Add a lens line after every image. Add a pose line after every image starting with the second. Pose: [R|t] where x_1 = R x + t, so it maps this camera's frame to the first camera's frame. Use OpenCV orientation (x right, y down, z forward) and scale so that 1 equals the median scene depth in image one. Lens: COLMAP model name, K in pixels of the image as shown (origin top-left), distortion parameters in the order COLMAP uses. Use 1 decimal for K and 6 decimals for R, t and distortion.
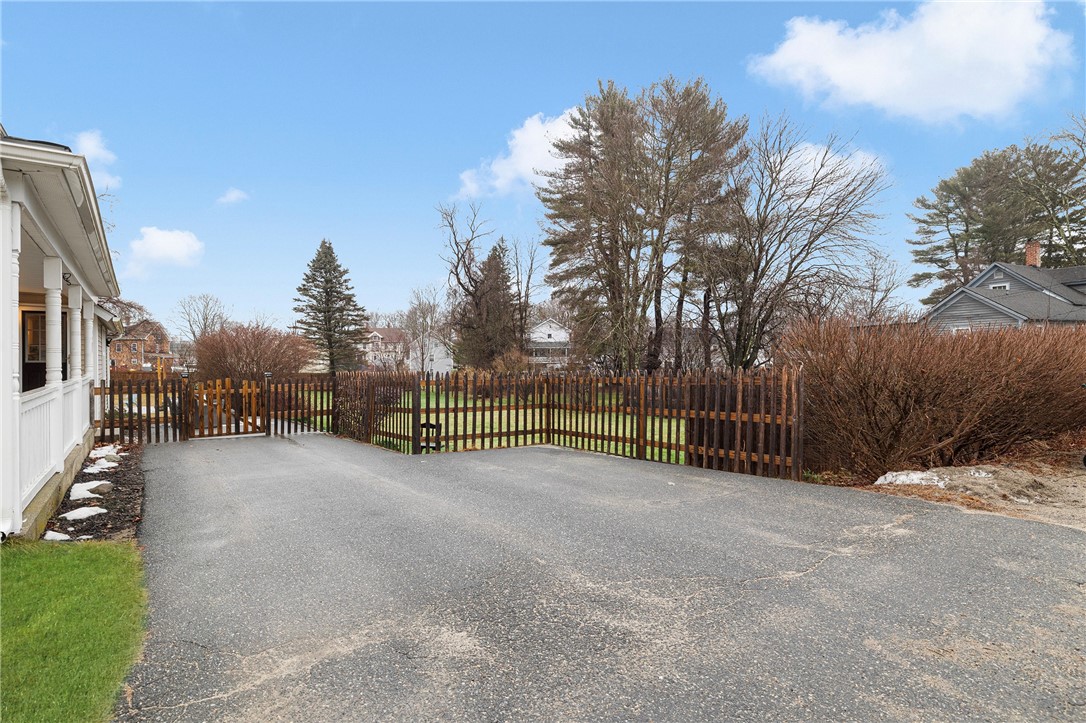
lens RADIAL K [[545.2, 0, 543.0], [0, 545.2, 361.5], [0, 0, 1]] dist [-0.000298, 0.000157]
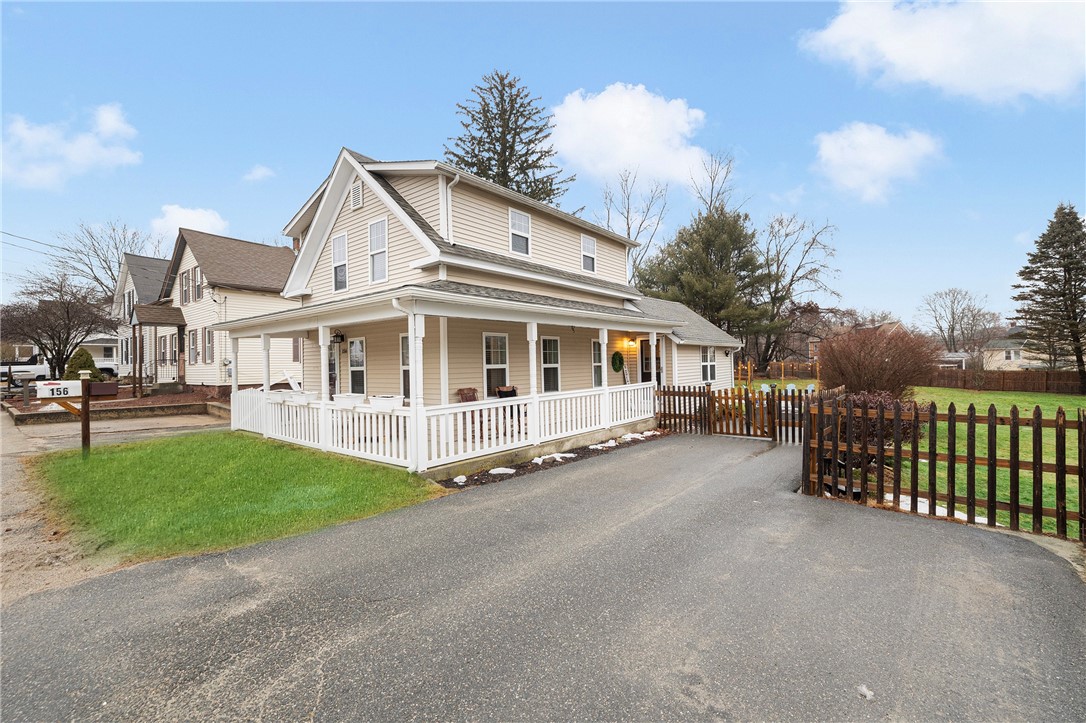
lens RADIAL K [[472.1, 0, 543.0], [0, 472.1, 361.5], [0, 0, 1]] dist [-0.001440, 0.000063]
pose [[0.251734, 0.000019, -0.967797, 0.609565], [0.015513, 0.999871, 0.004054, -0.070879], [0.967672, -0.016034, 0.251701, 0.697806]]
